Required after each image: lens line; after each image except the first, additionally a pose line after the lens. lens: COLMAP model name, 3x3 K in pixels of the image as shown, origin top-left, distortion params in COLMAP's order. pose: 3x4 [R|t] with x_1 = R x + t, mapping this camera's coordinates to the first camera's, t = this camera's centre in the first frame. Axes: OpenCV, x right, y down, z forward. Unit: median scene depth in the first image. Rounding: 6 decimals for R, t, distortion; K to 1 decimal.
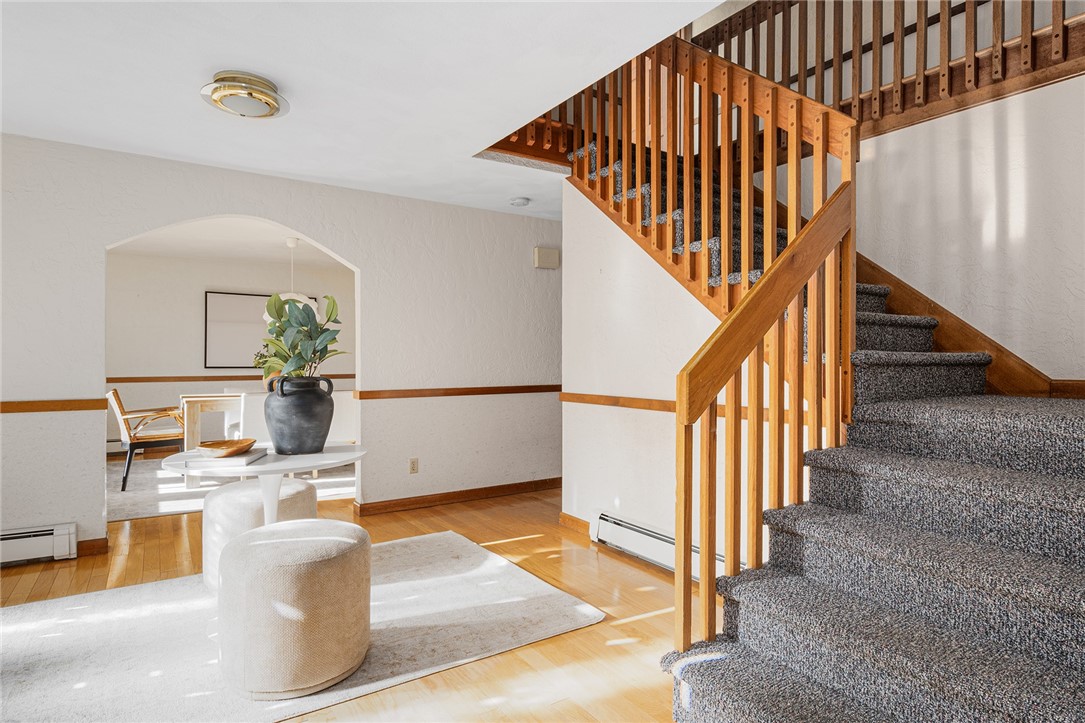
lens RADIAL K [[575.8, 0, 545.3], [0, 575.8, 358.9], [0, 0, 1]] dist [-0.020610, -0.000239]
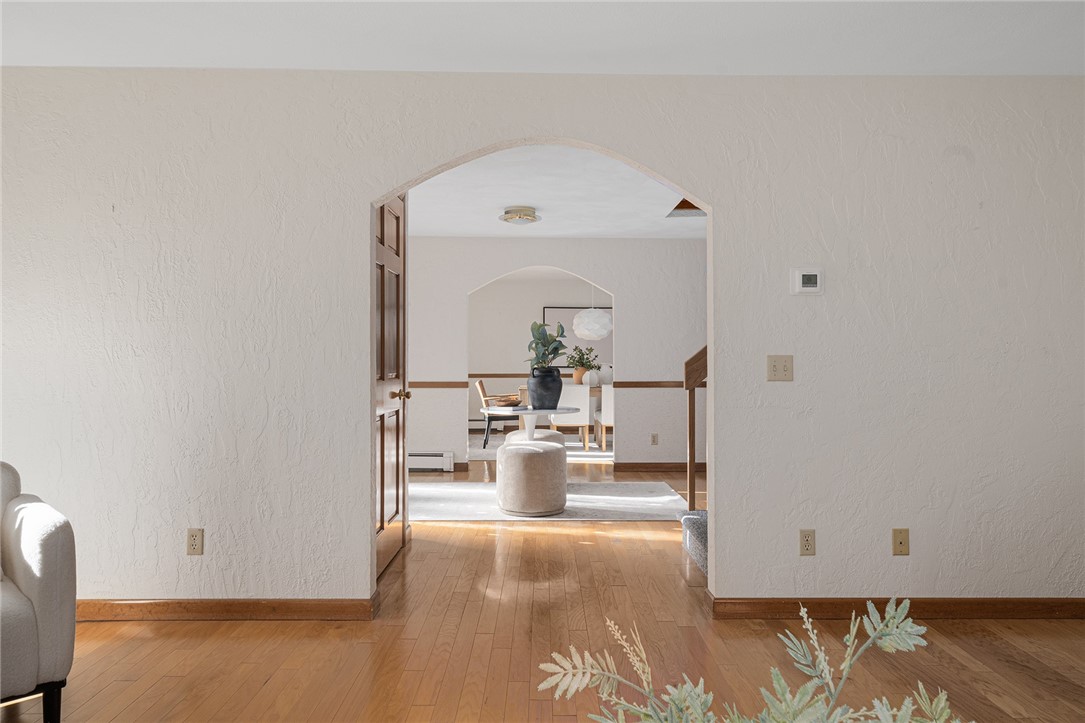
lens RADIAL K [[752.4, 0, 550.6], [0, 752.4, 357.0], [0, 0, 1]] dist [-0.002266, -0.001304]
pose [[0.823586, -0.006062, -0.567159, 0.751114], [0.001455, 0.999962, -0.008575, 0.014686], [0.567190, 0.006237, 0.823563, -0.758997]]
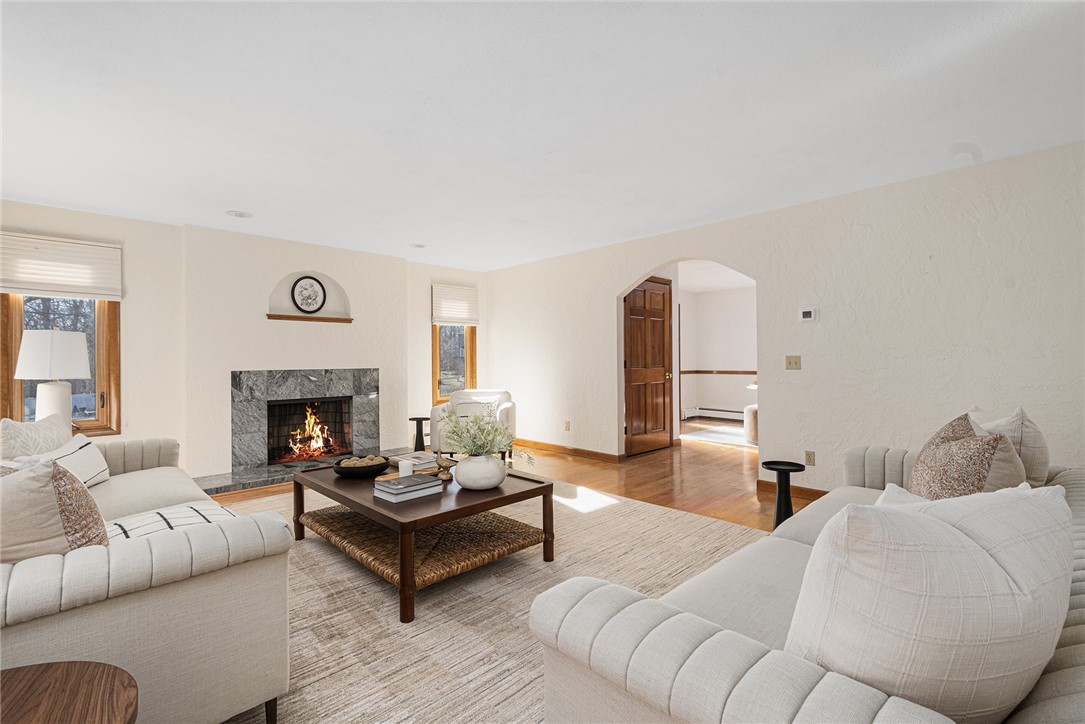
lens RADIAL K [[486.9, 0, 545.0], [0, 486.9, 363.1], [0, 0, 1]] dist [0.003398, 0.000088]
pose [[0.151007, -0.002313, -0.988530, 1.690691], [0.006444, 0.999978, -0.001355, 0.022210], [0.988512, -0.006166, 0.151018, -0.518088]]
